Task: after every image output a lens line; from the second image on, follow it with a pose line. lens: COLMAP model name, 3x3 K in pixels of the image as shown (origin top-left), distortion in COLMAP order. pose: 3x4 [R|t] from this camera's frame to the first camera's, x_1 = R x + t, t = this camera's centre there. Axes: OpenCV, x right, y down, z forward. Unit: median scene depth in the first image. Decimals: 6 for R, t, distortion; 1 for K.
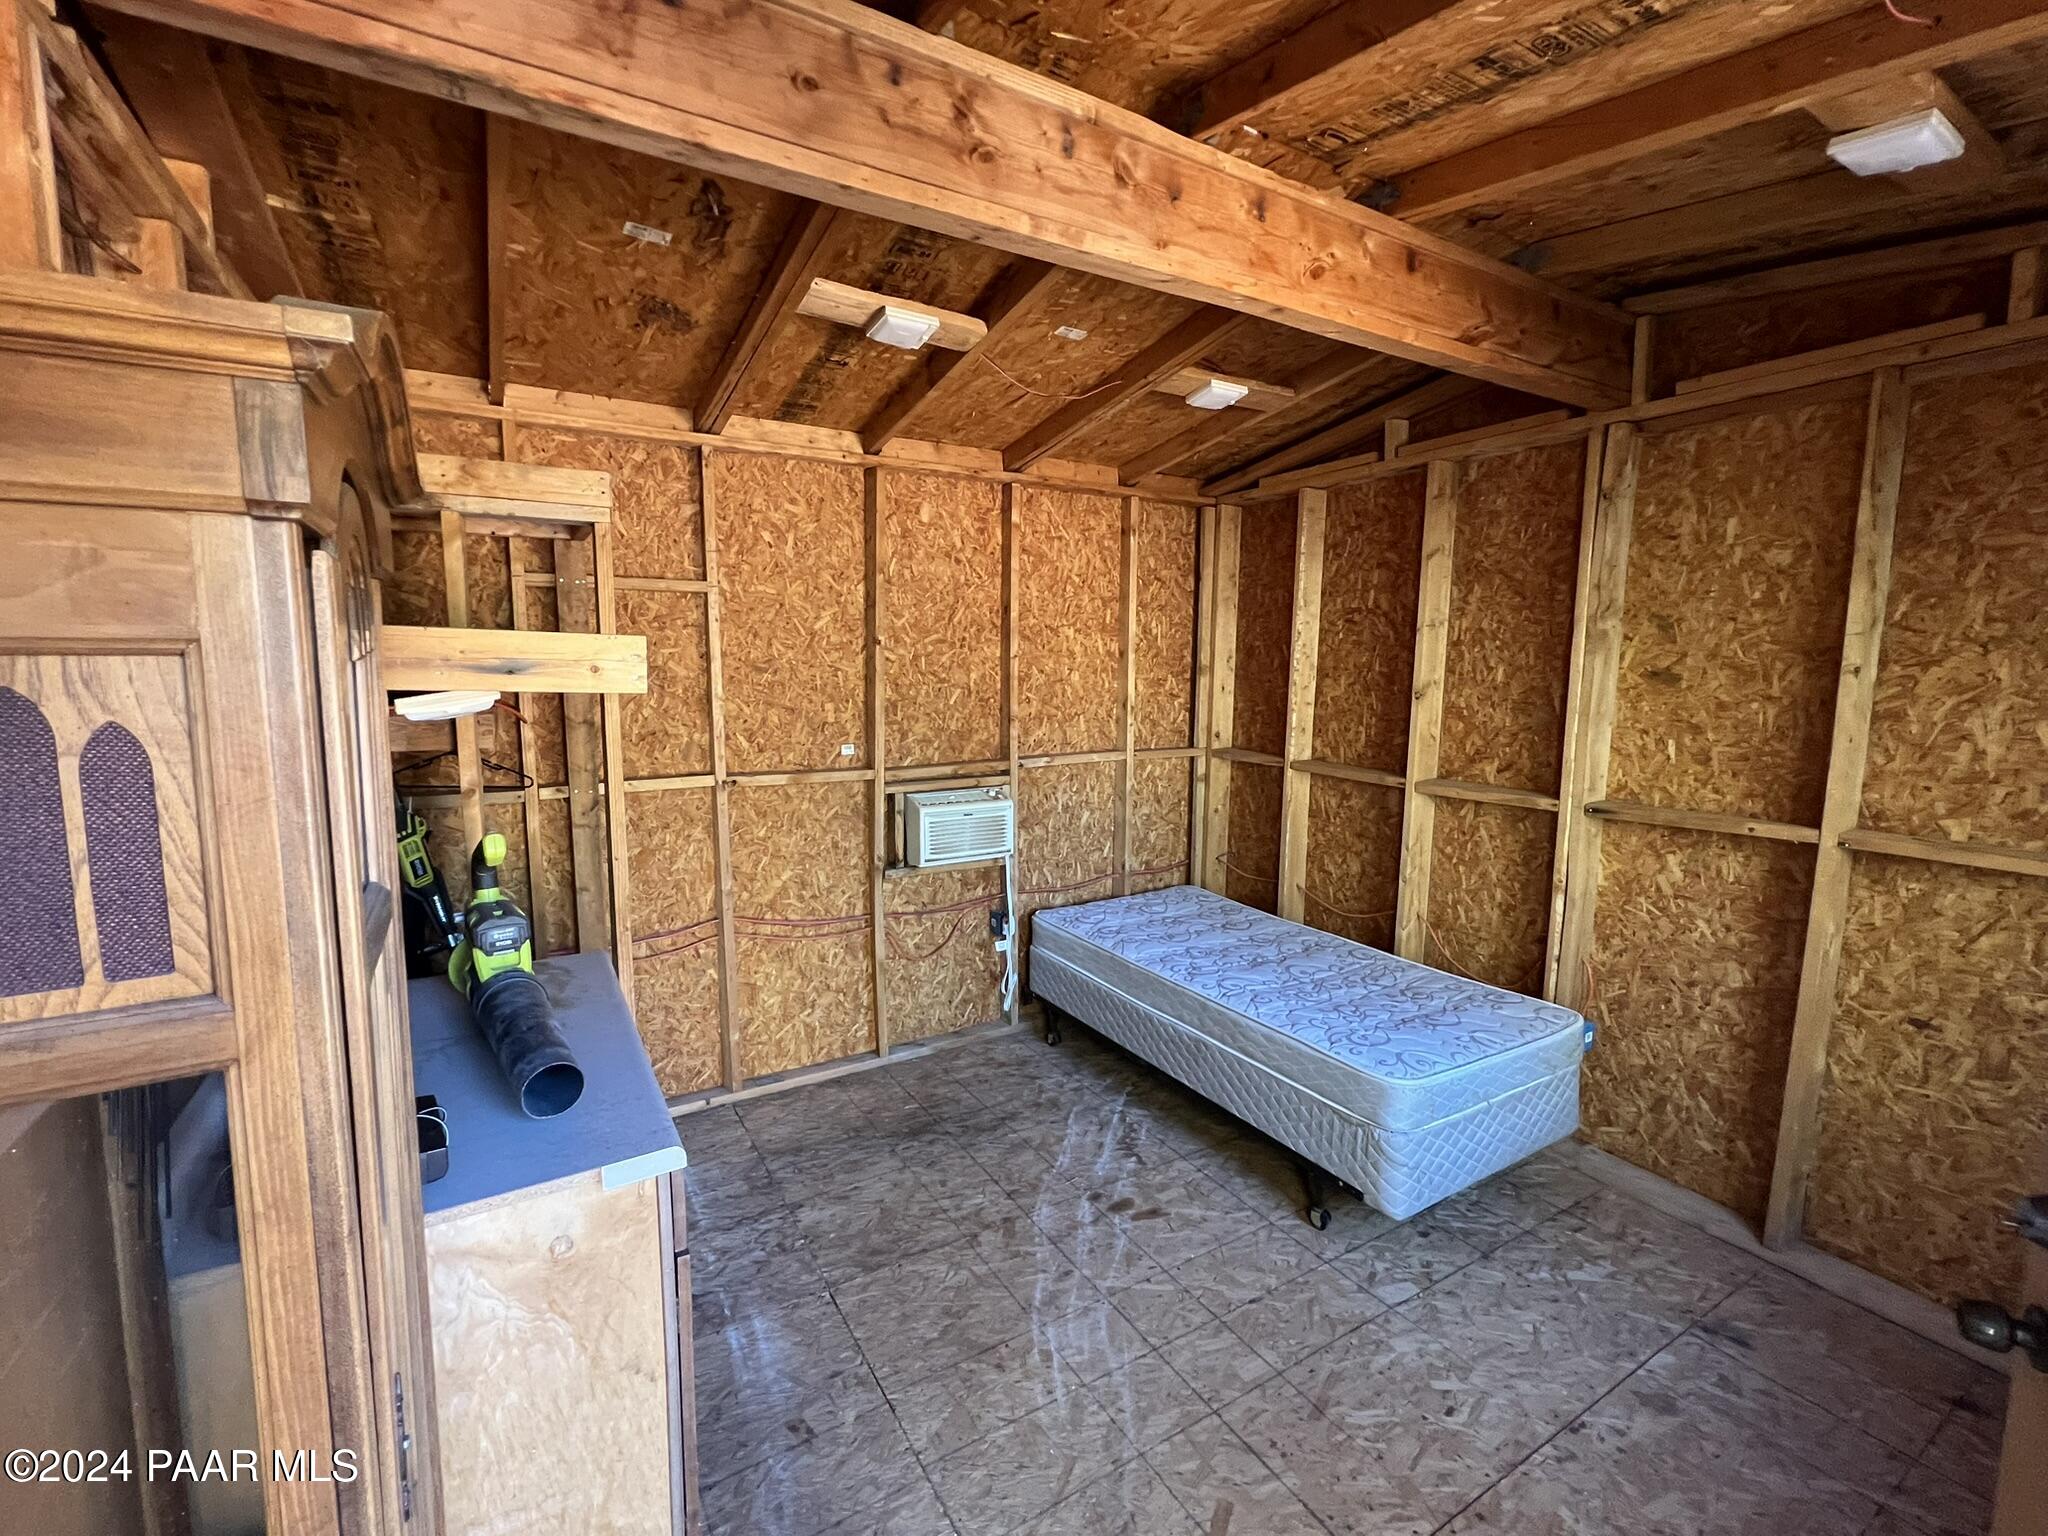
lens RADIAL K [[870.1, 0, 1024.0], [0, 870.1, 768.0], [0, 0, 1]] dist [0.000431, 0.000096]
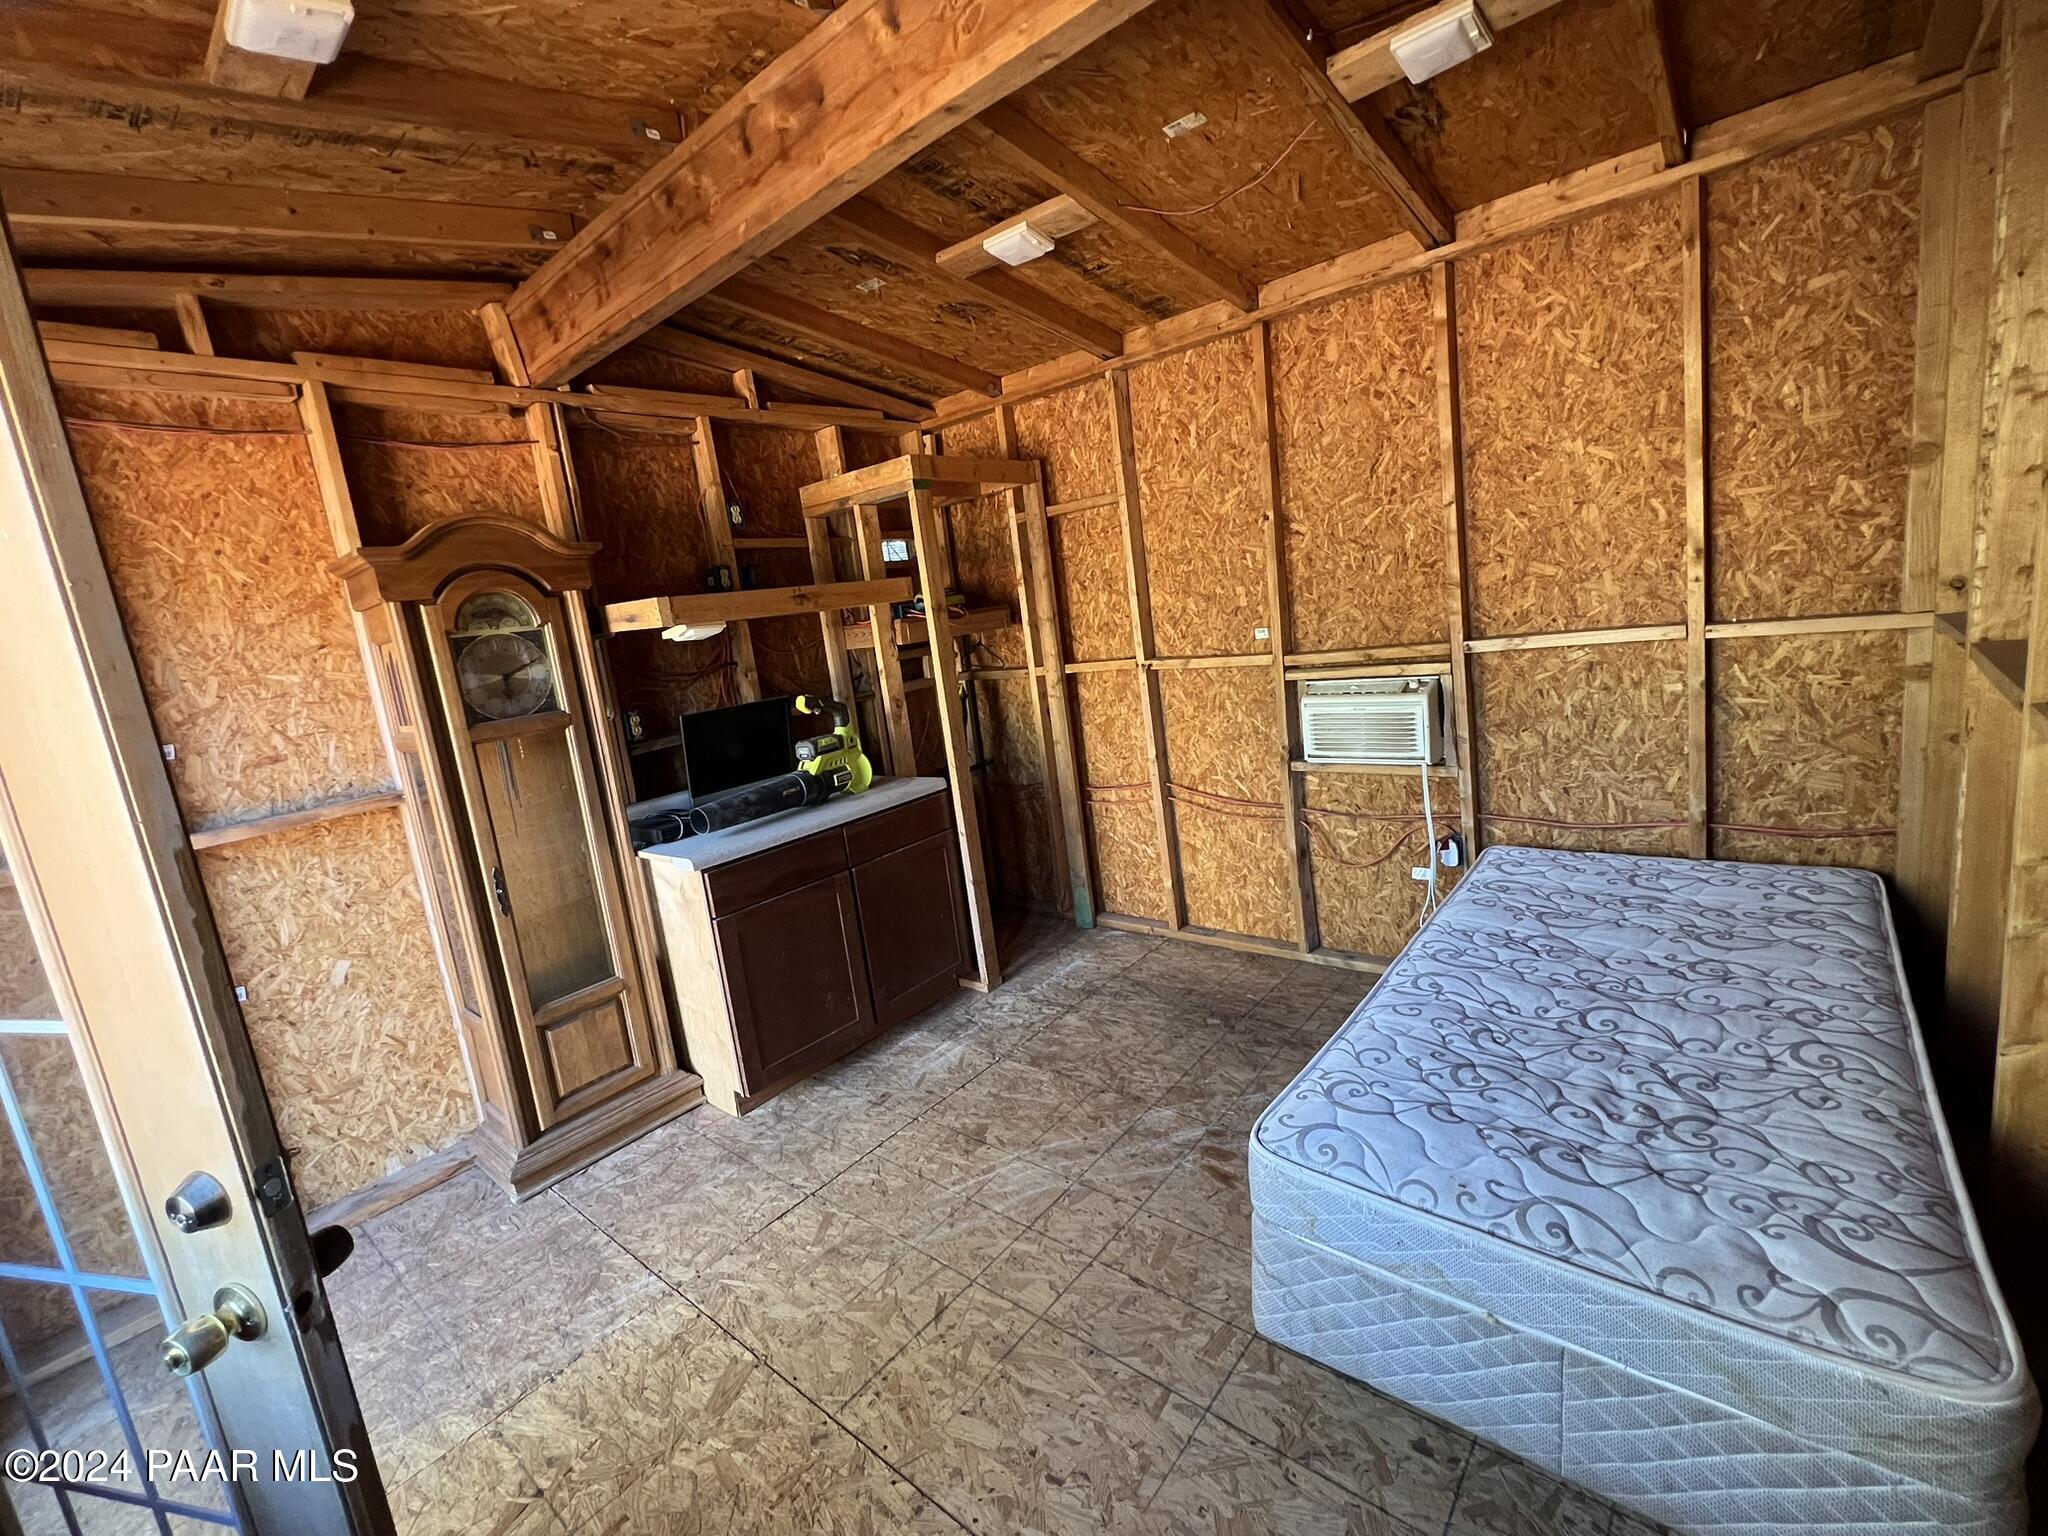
lens RADIAL K [[870.1, 0, 1024.0], [0, 870.1, 768.0], [0, 0, 1]] dist [0.000431, 0.000096]
pose [[0.332901, 0.132124, -0.933660, 0.617294], [0.012735, 0.989415, 0.144555, -0.015735], [0.942876, -0.060013, 0.327694, 0.404102]]
